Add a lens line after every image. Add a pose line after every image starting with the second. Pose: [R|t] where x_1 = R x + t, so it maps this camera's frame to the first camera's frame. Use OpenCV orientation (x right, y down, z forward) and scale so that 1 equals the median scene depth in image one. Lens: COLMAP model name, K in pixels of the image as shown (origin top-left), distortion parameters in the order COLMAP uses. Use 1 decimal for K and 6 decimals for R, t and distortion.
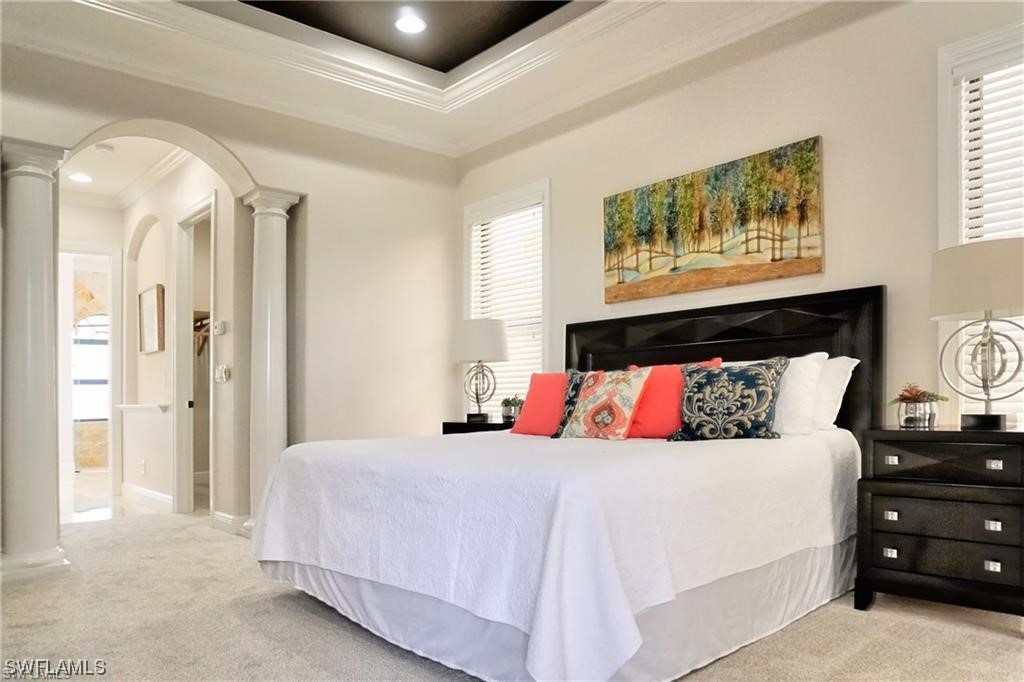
lens RADIAL K [[708.4, 0, 511.5], [0, 708.4, 342.8], [0, 0, 1]] dist [-0.031857, 0.016912]
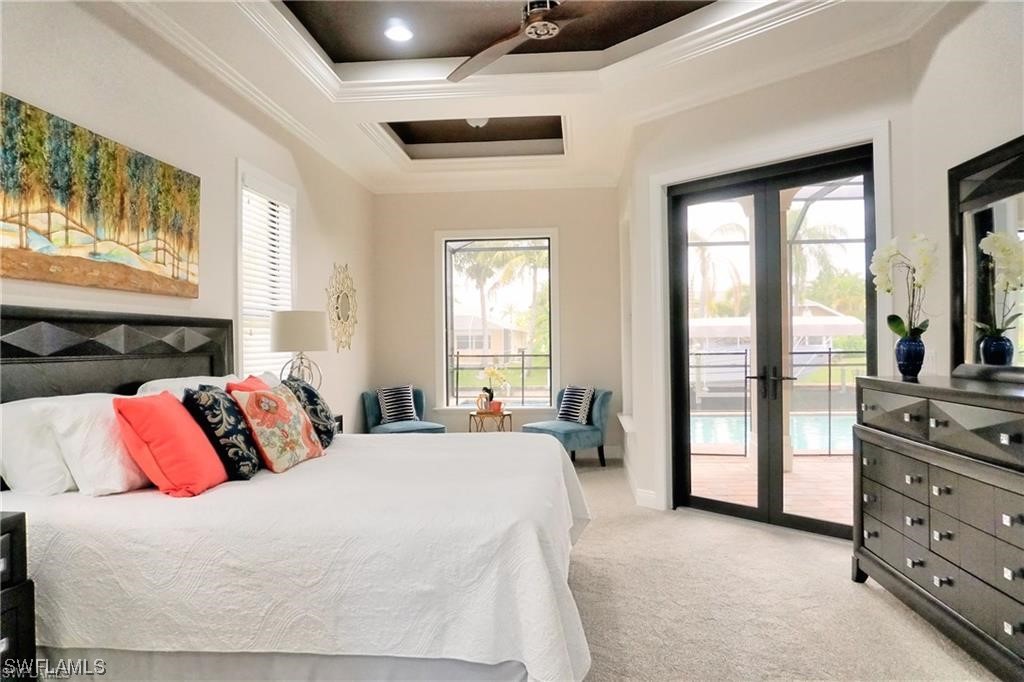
lens RADIAL K [[708.4, 0, 512.3], [0, 708.4, 341.3], [0, 0, 1]] dist [-0.031857, 0.016912]
pose [[-0.671223, 0.038346, 0.740263, -0.635200], [-0.022025, 0.997188, -0.071626, 0.032827], [-0.740929, -0.064381, -0.668491, 1.197468]]
